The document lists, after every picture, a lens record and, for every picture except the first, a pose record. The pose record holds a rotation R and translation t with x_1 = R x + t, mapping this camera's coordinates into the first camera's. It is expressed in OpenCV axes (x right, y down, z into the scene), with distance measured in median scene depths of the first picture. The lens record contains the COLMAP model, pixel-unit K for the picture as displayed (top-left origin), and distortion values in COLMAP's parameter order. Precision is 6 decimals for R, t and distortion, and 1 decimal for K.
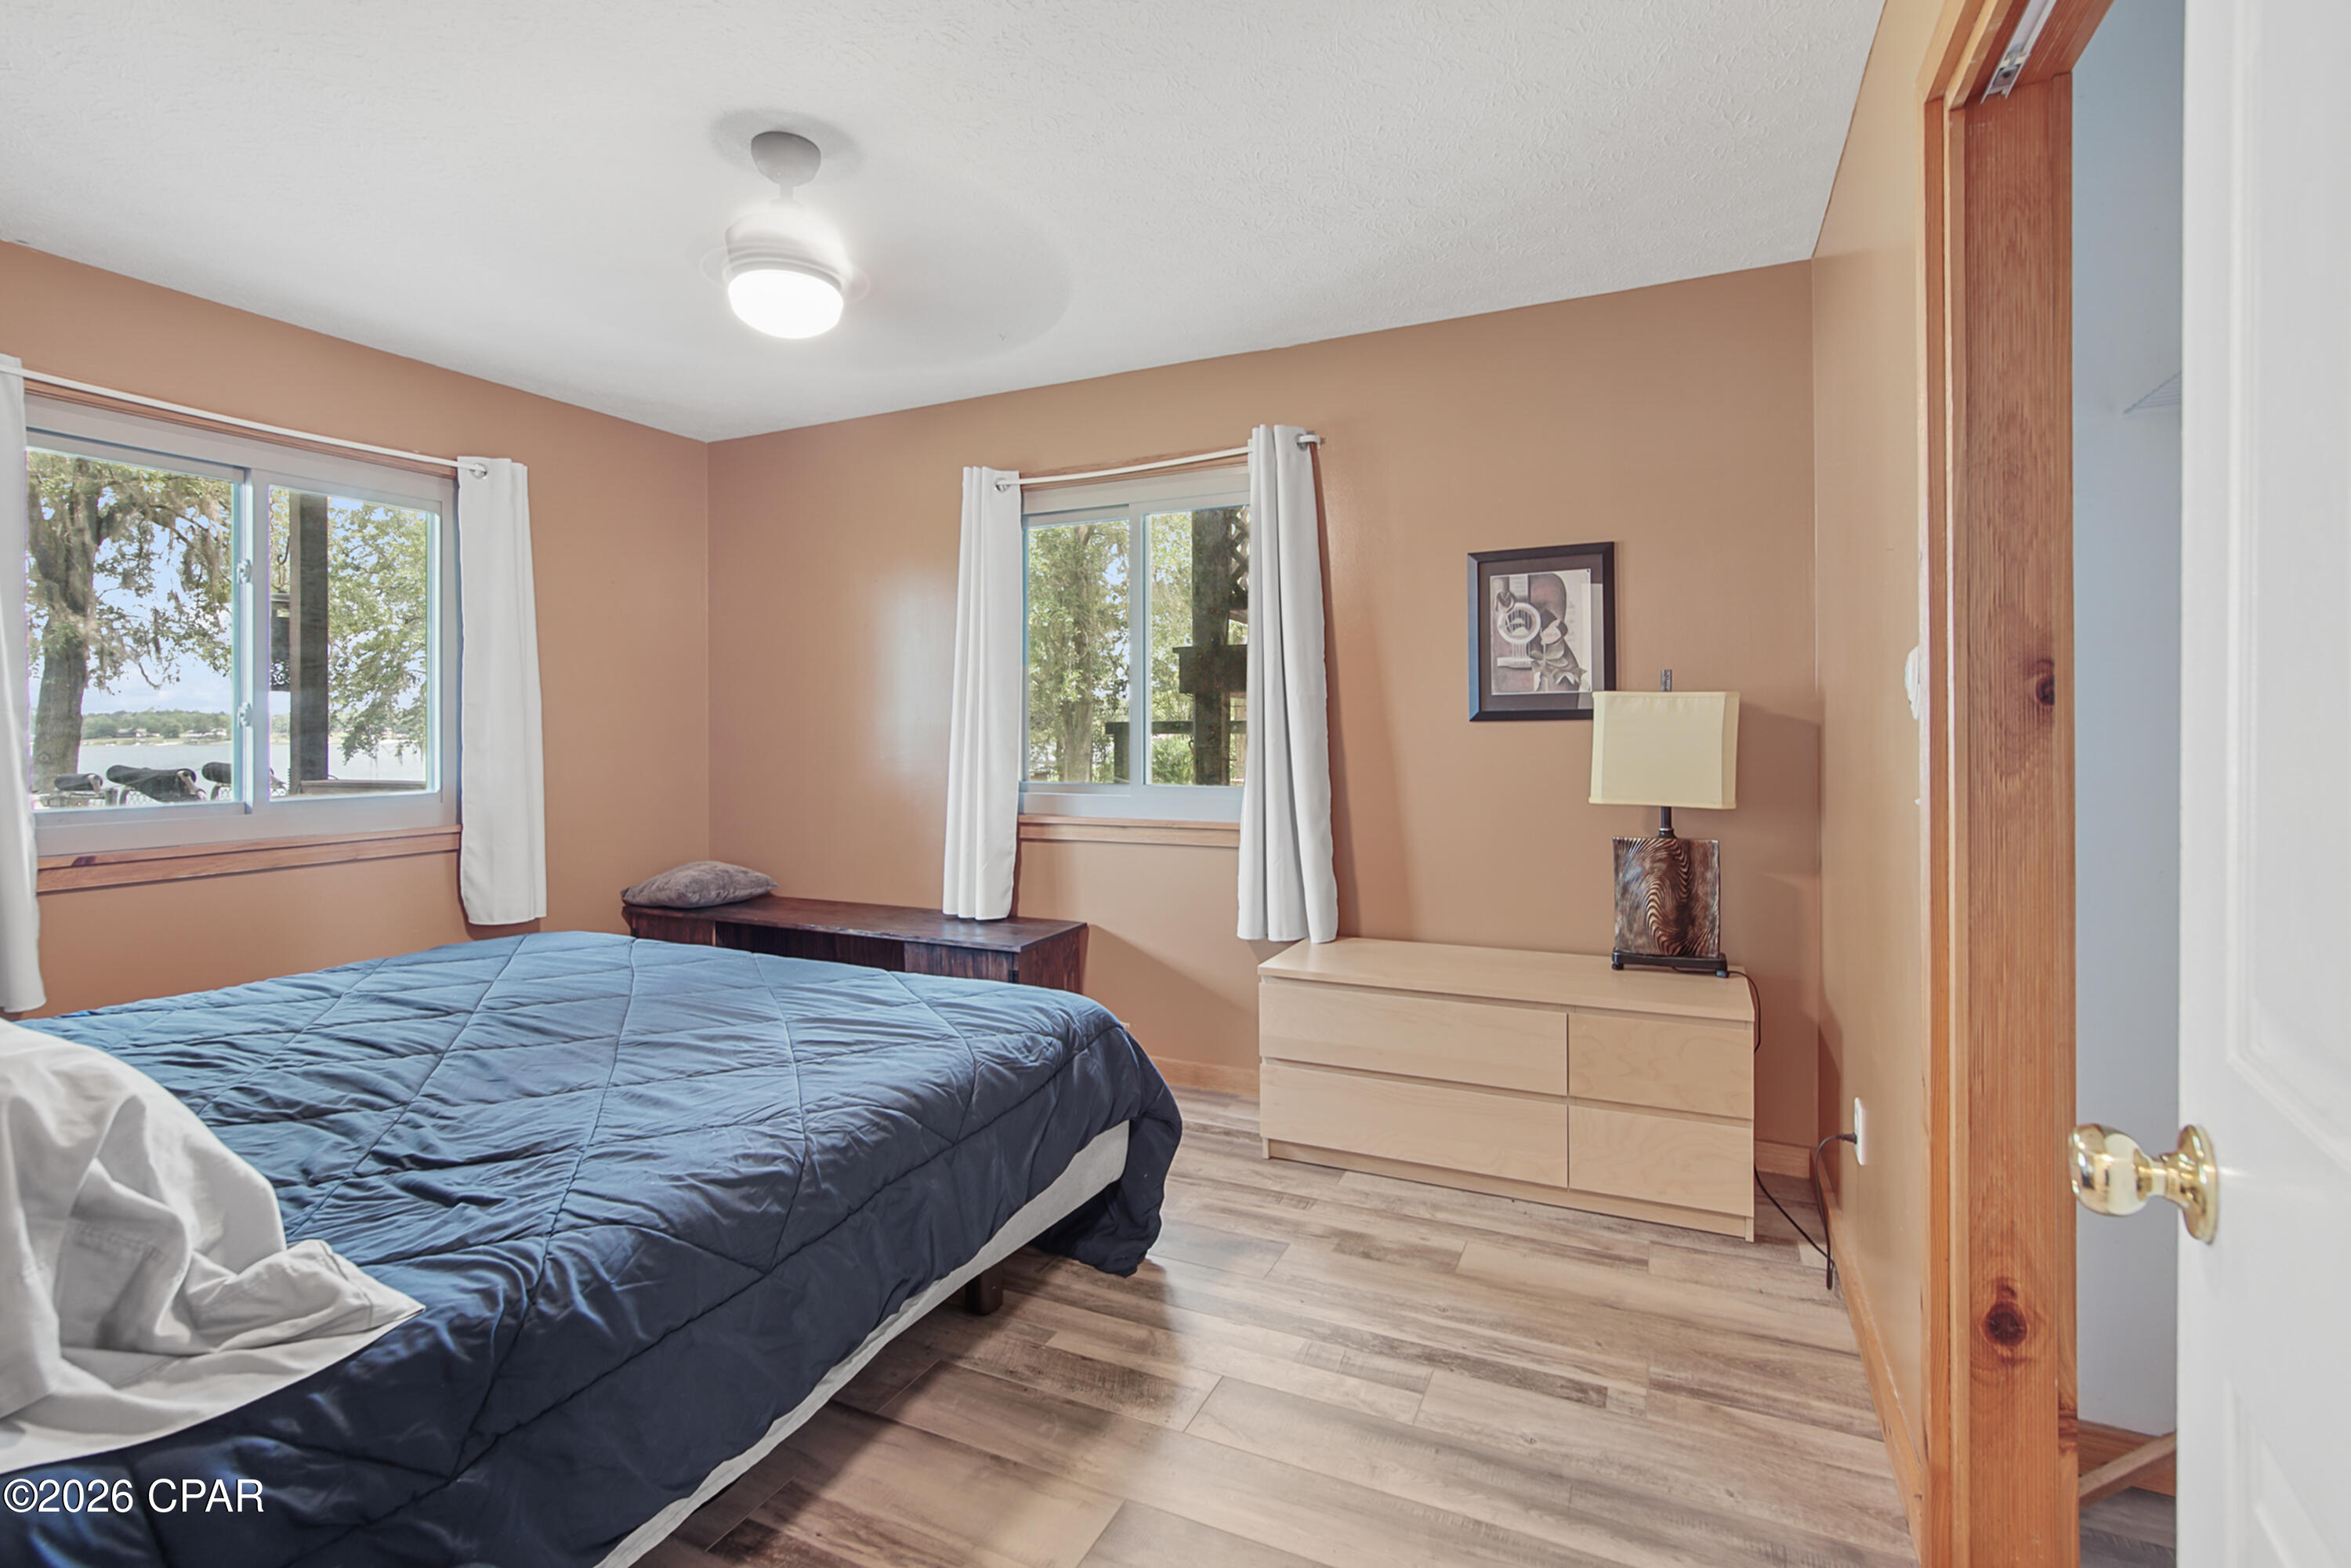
lens RADIAL K [[1047.4, 0, 1175.5], [0, 1047.4, 760.1], [0, 0, 1]] dist [-0.000403, -0.000055]
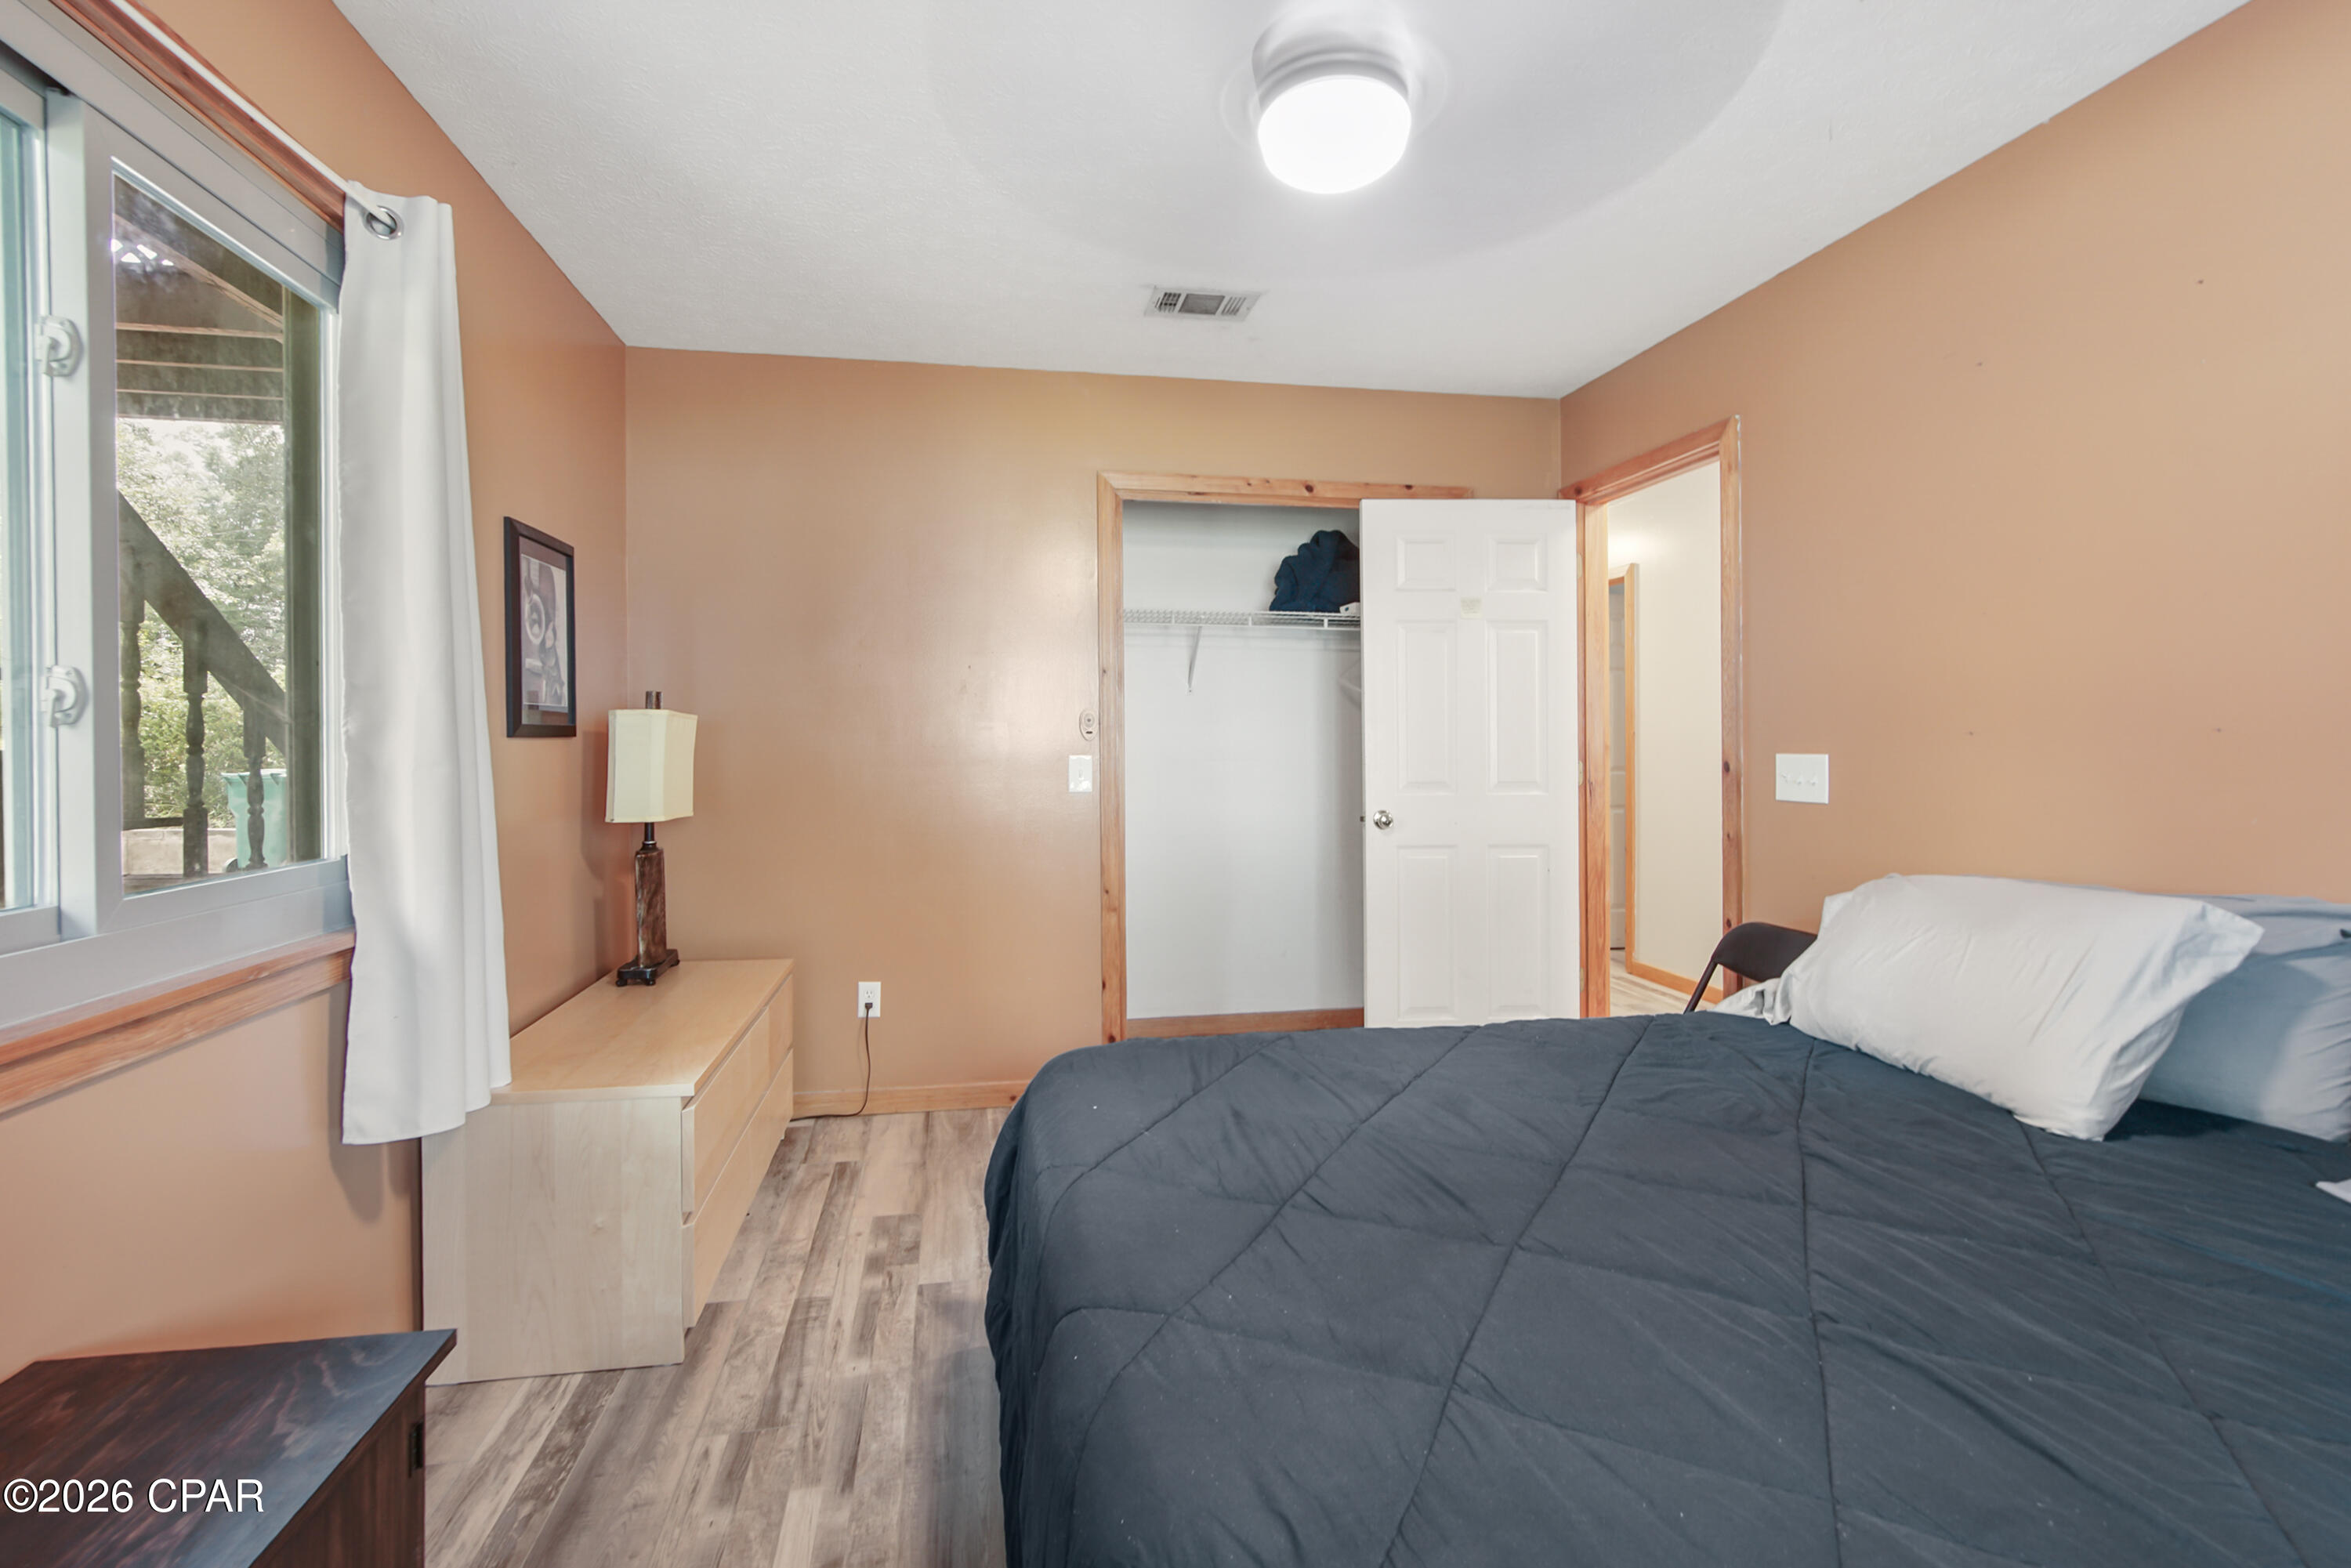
lens RADIAL K [[1047.4, 0, 1172.0], [0, 1047.4, 765.0], [0, 0, 1]] dist [-0.000403, -0.000055]
pose [[-0.592147, -0.007356, 0.805797, -0.784176], [0.018137, 0.999583, 0.022454, -0.031458], [-0.805626, 0.027911, -0.591766, 1.340843]]
